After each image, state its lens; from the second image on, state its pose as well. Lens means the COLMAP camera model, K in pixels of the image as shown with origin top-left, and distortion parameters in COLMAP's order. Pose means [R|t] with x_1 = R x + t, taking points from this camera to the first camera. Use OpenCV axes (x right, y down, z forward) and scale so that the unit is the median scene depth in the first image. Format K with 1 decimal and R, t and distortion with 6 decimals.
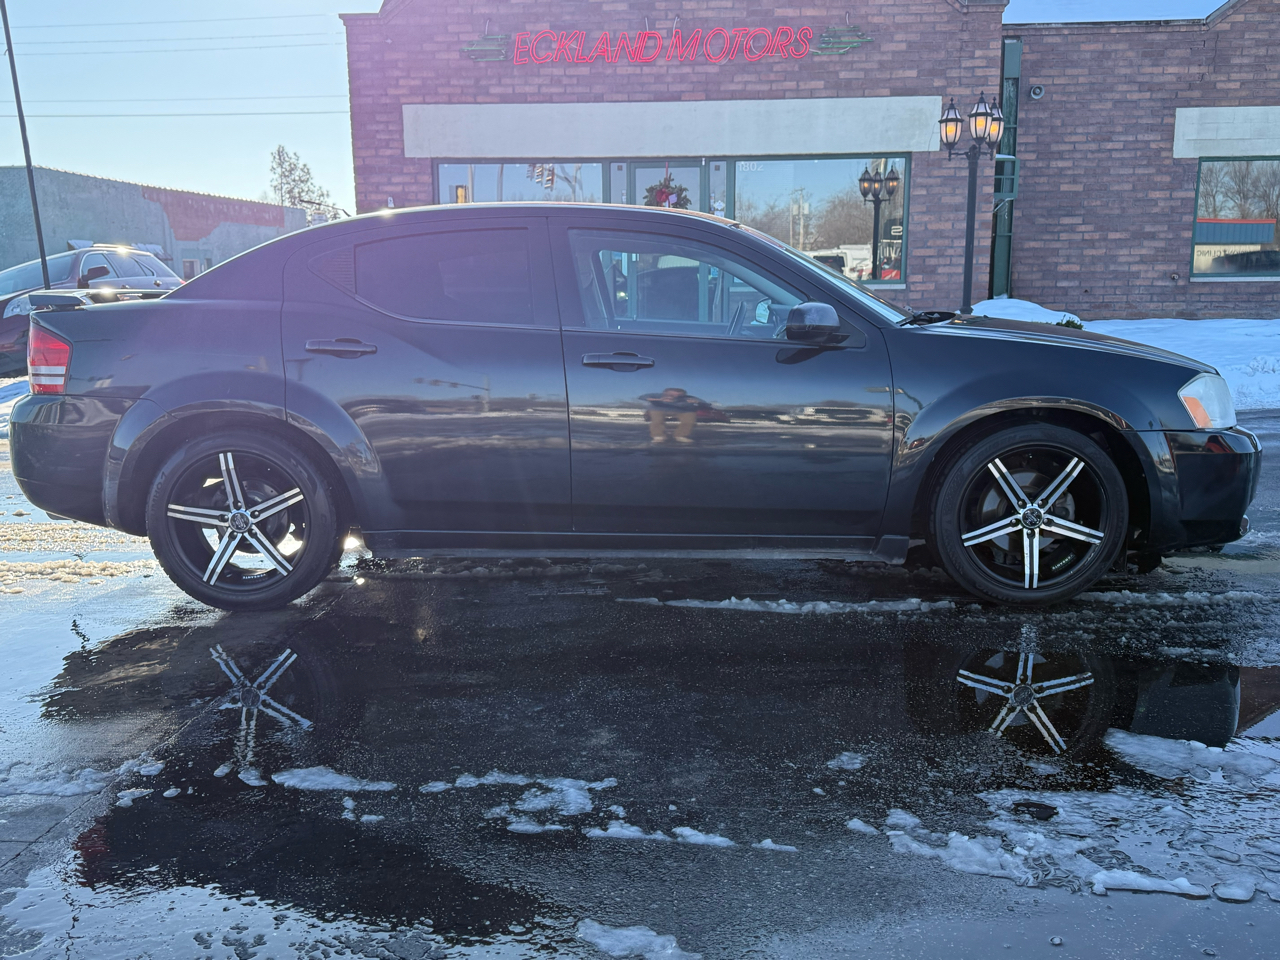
lens RADIAL K [[1187.2, 0, 651.6], [0, 1187.2, 482.1], [0, 0, 1]] dist [0.021807, -0.019479]
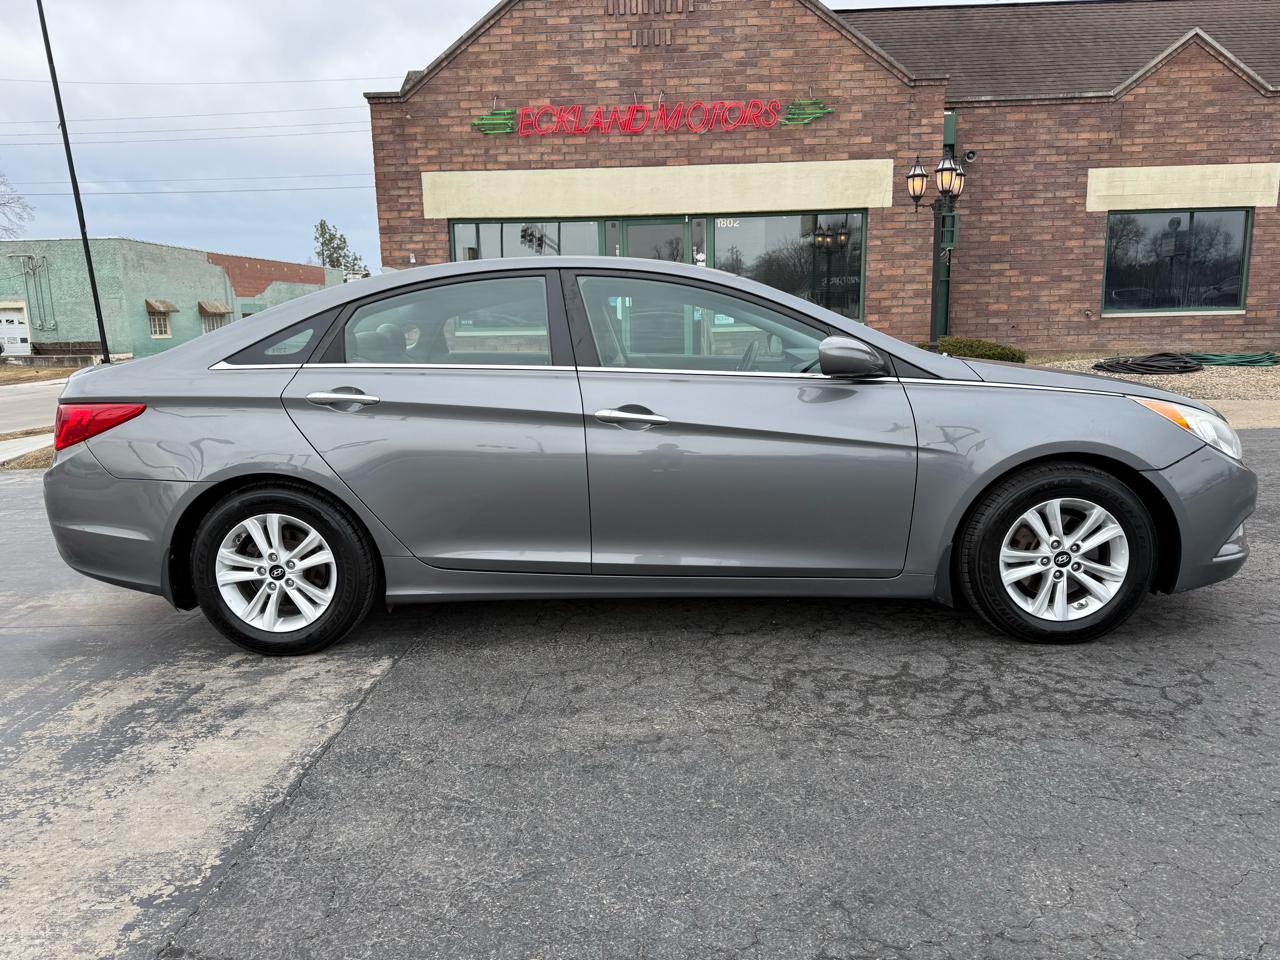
lens RADIAL K [[935.9, 0, 642.4], [0, 935.9, 482.5], [0, 0, 1]] dist [0.020594, -0.023633]
pose [[0.999527, -0.019453, 0.023808, -0.025201], [0.019422, 0.999810, 0.001515, -0.017804], [-0.023833, -0.001052, 0.999715, 0.097550]]
